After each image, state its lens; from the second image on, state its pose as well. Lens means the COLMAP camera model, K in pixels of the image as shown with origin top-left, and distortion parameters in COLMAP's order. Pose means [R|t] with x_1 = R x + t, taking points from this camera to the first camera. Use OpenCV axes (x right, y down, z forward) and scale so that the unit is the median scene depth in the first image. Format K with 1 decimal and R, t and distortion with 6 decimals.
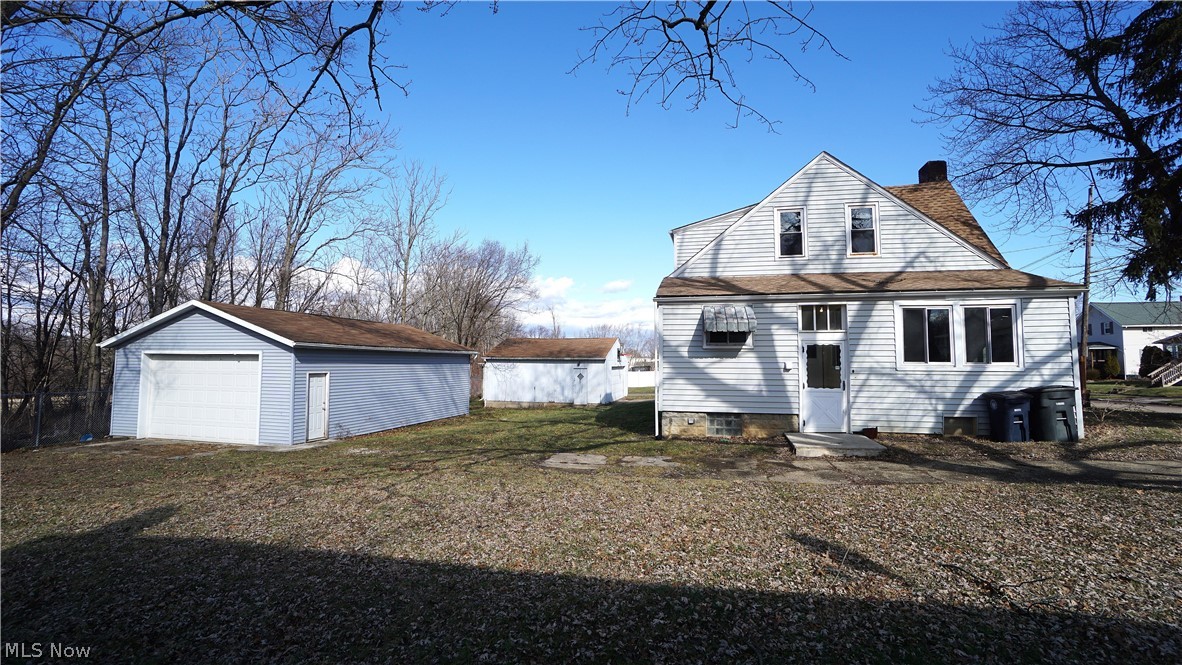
lens RADIAL K [[530.5, 0, 583.7], [0, 530.5, 328.7], [0, 0, 1]] dist [-0.034461, 0.007866]
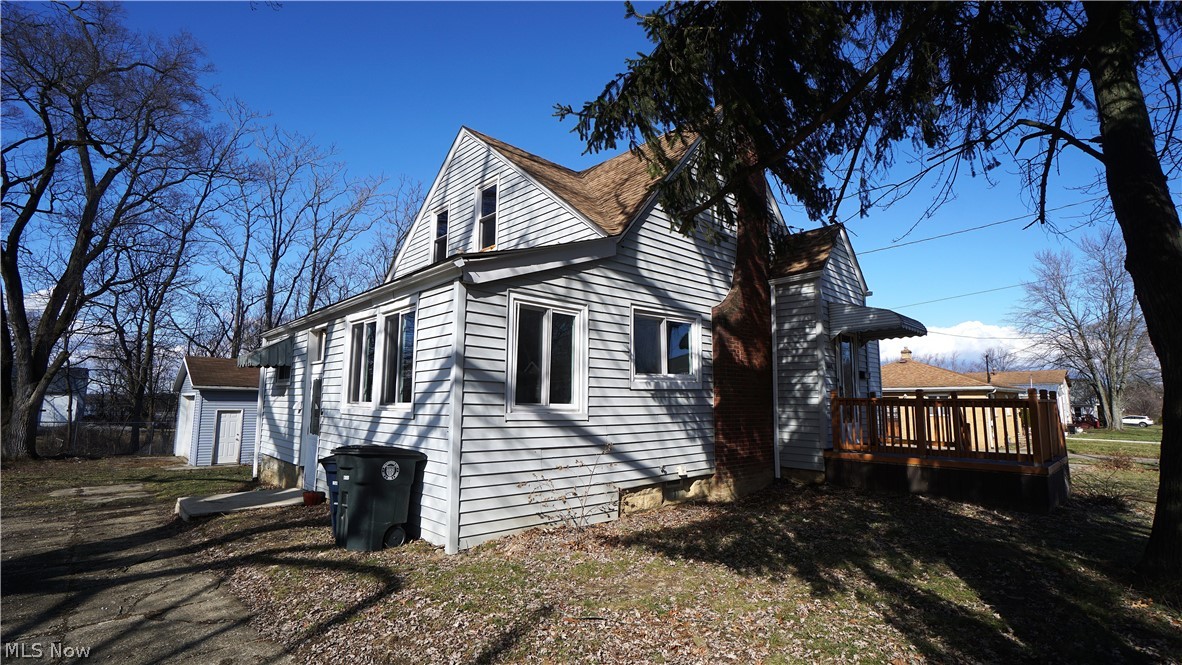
lens RADIAL K [[530.5, 0, 601.2], [0, 530.5, 333.0], [0, 0, 1]] dist [-0.034461, 0.007866]
pose [[0.849347, -0.072373, -0.522850, 1.188527], [0.039681, 0.996507, -0.073477, 0.034626], [0.526342, 0.041660, 0.849252, 0.538526]]
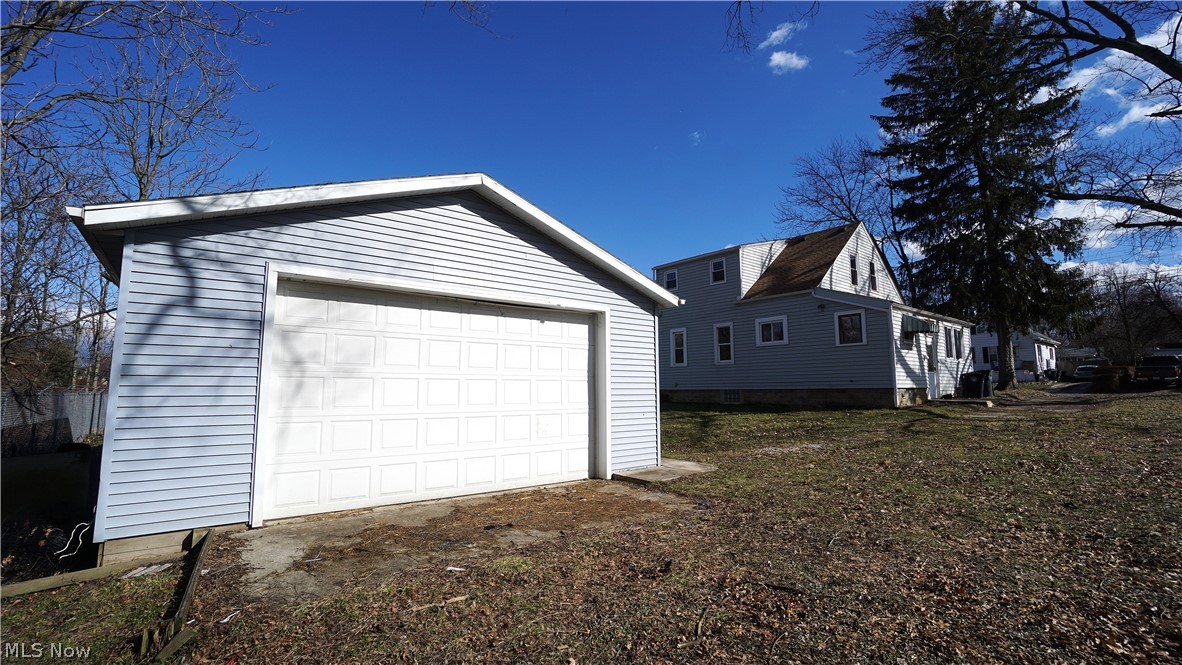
lens RADIAL K [[530.5, 0, 597.3], [0, 530.5, 333.6], [0, 0, 1]] dist [-0.034461, 0.007866]
pose [[0.578210, 0.076877, 0.812258, -1.396916], [-0.045269, 0.997040, -0.062141, 0.138801], [-0.814631, -0.000840, 0.579979, 0.873617]]
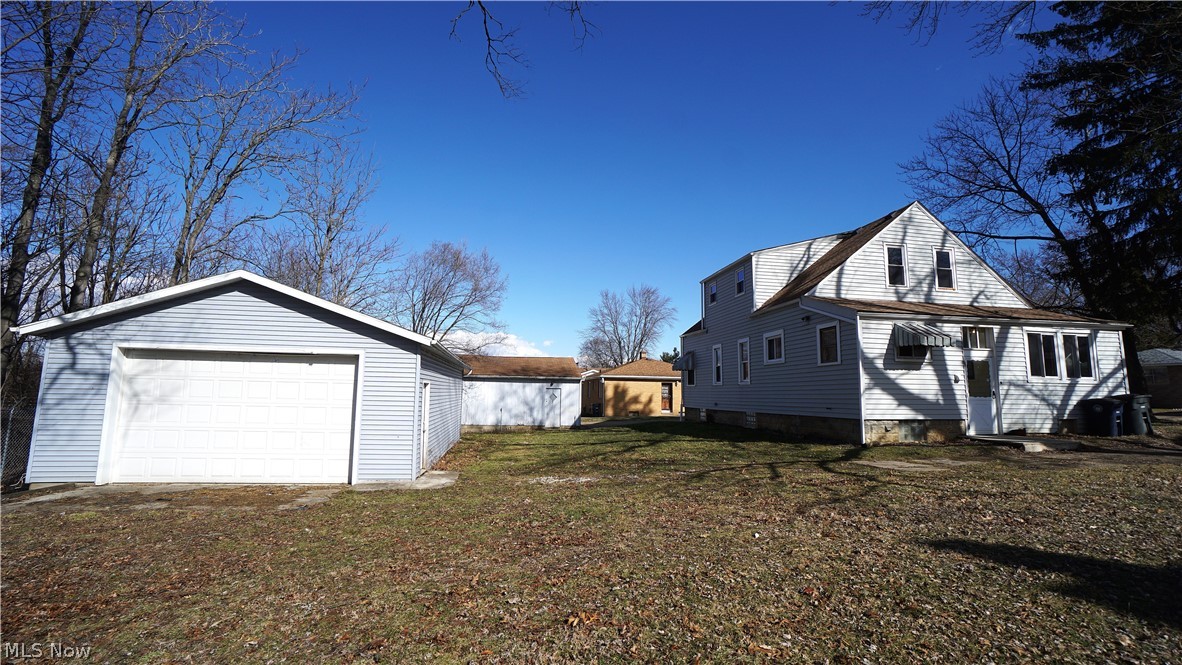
lens RADIAL K [[530.5, 0, 588.1], [0, 530.5, 328.4], [0, 0, 1]] dist [-0.034461, 0.007866]
pose [[0.914449, 0.056934, 0.400677, -0.803128], [-0.035361, 0.997509, -0.061037, 0.059488], [-0.403154, 0.041647, 0.914184, 0.268255]]
